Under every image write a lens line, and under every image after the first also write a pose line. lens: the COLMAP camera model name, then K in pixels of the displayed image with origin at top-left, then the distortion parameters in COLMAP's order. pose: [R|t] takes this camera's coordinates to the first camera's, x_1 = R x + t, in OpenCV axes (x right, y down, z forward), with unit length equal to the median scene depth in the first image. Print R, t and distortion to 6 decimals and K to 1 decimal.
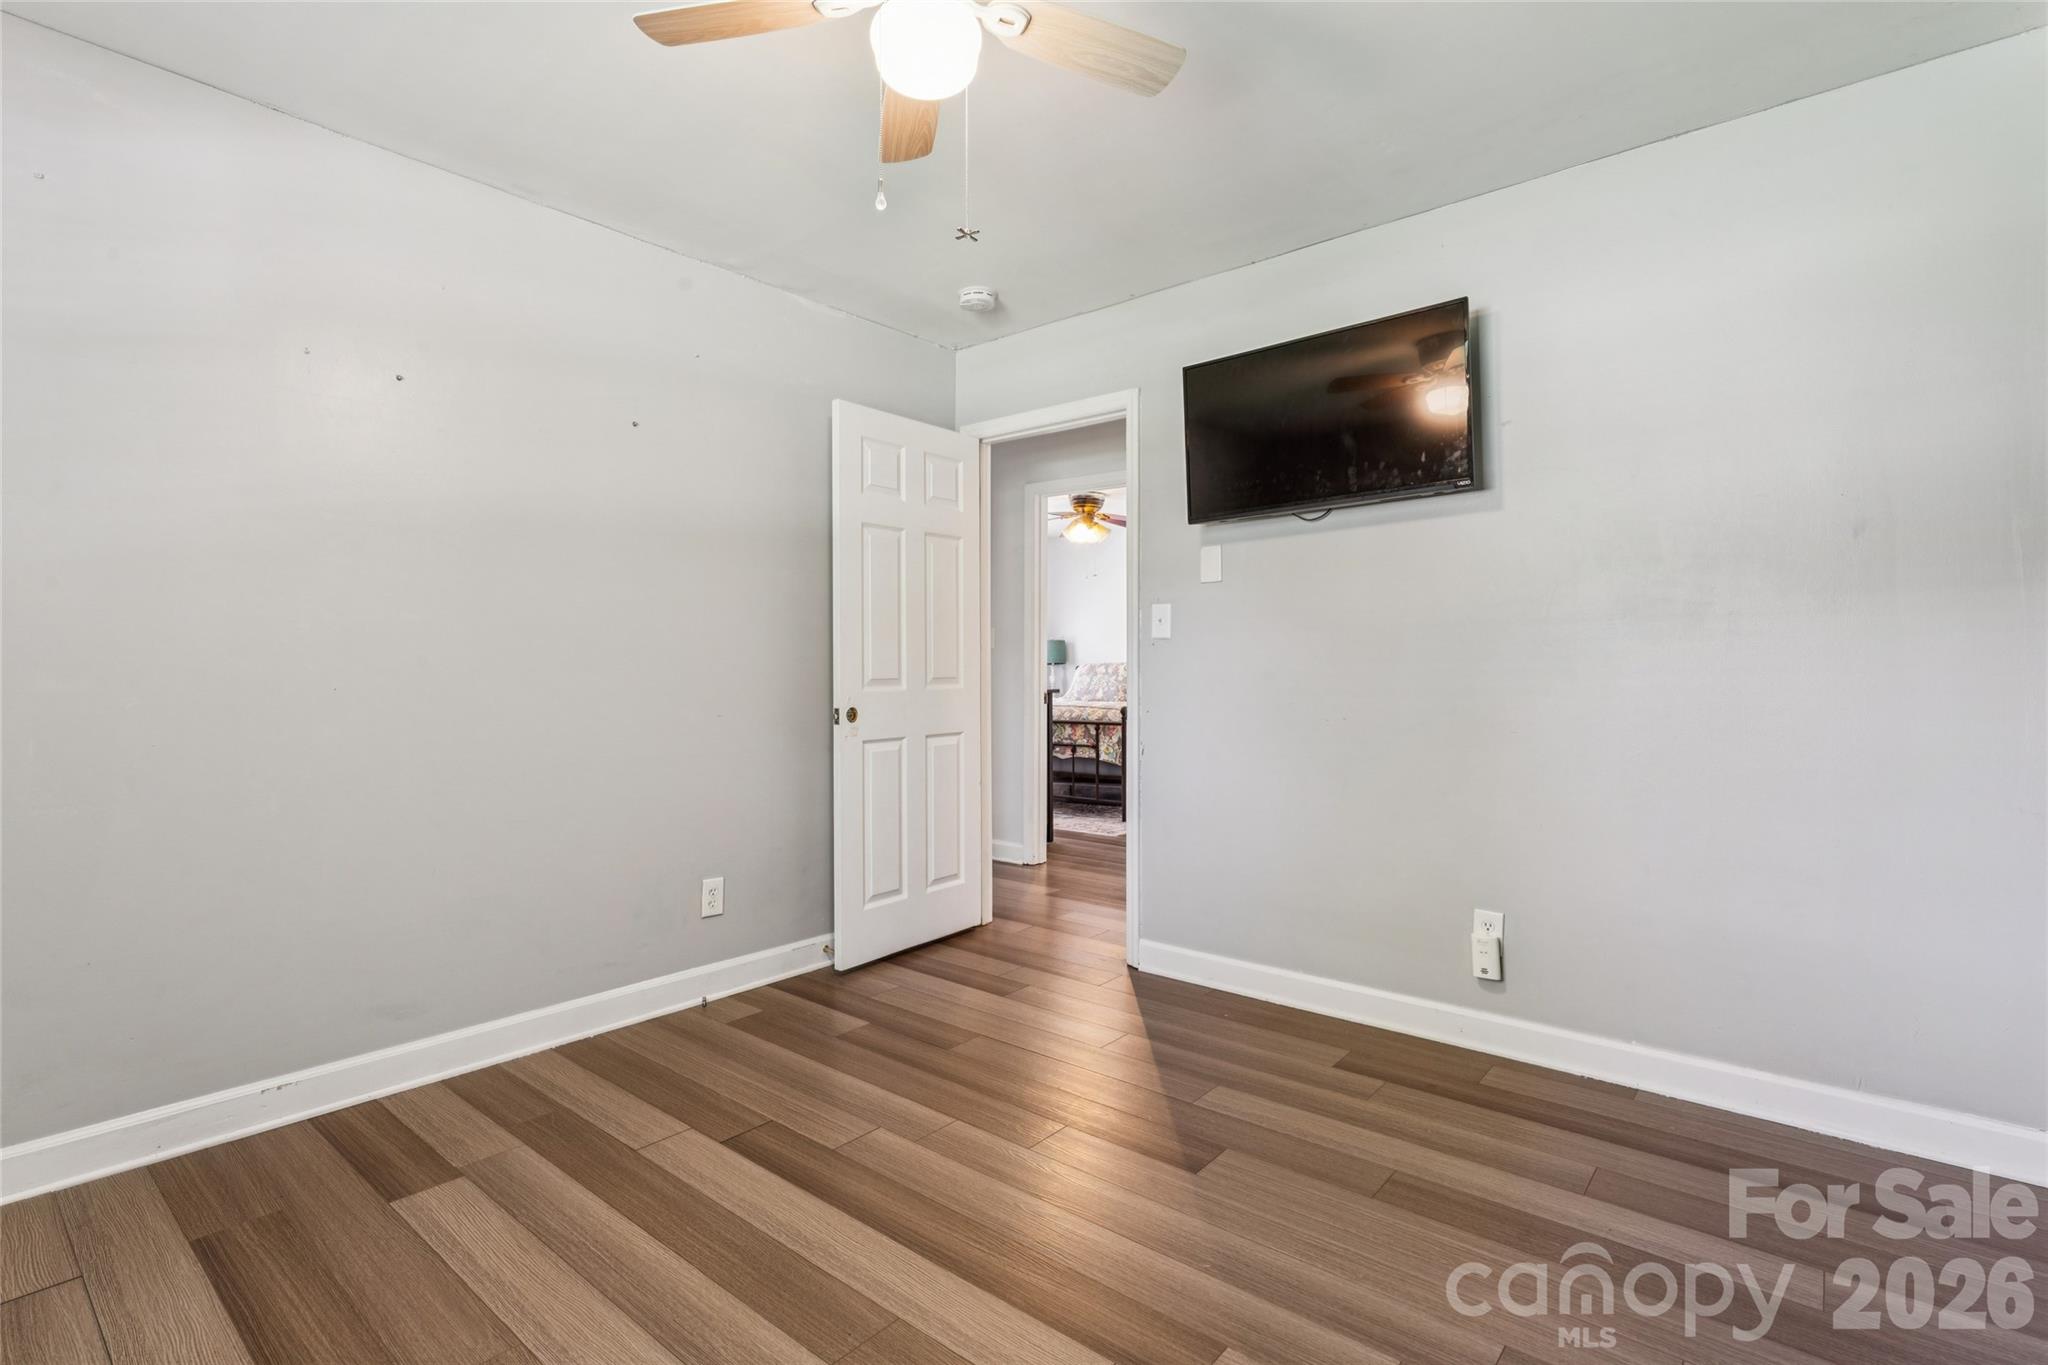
lens RADIAL K [[960.1, 0, 1024.9], [0, 960.1, 668.5], [0, 0, 1]] dist [0.000213, -0.000379]
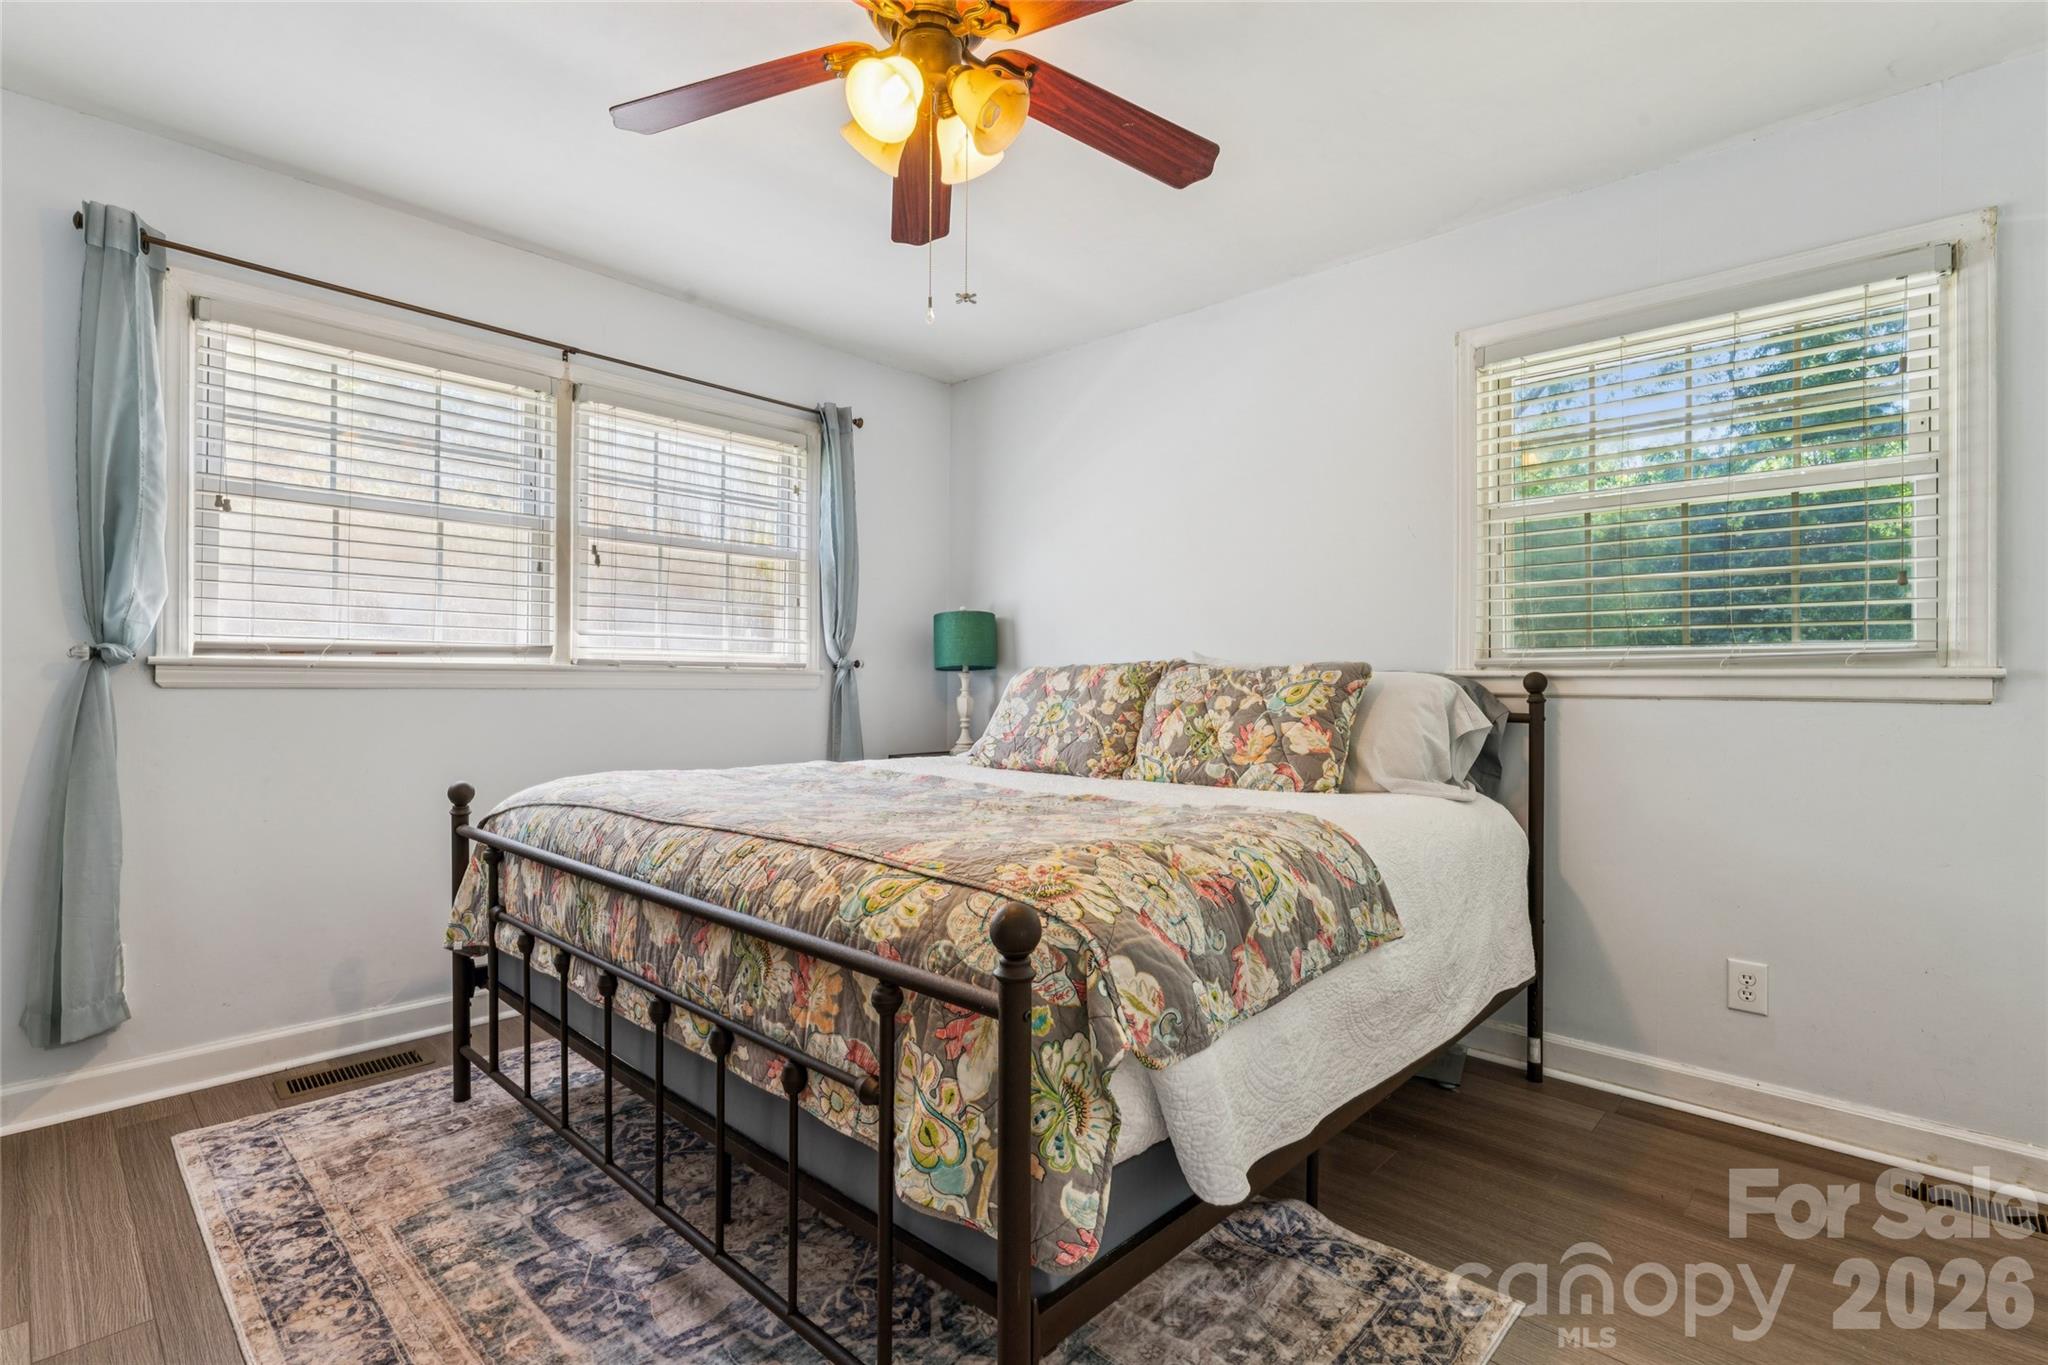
lens RADIAL K [[960.1, 0, 1023.0], [0, 960.1, 684.6], [0, 0, 1]] dist [0.000213, -0.000379]
pose [[0.998298, 0.005134, -0.058091, 0.109864], [-0.004937, 0.999982, 0.003526, 0.000763], [0.058108, -0.003233, 0.998305, 0.803787]]
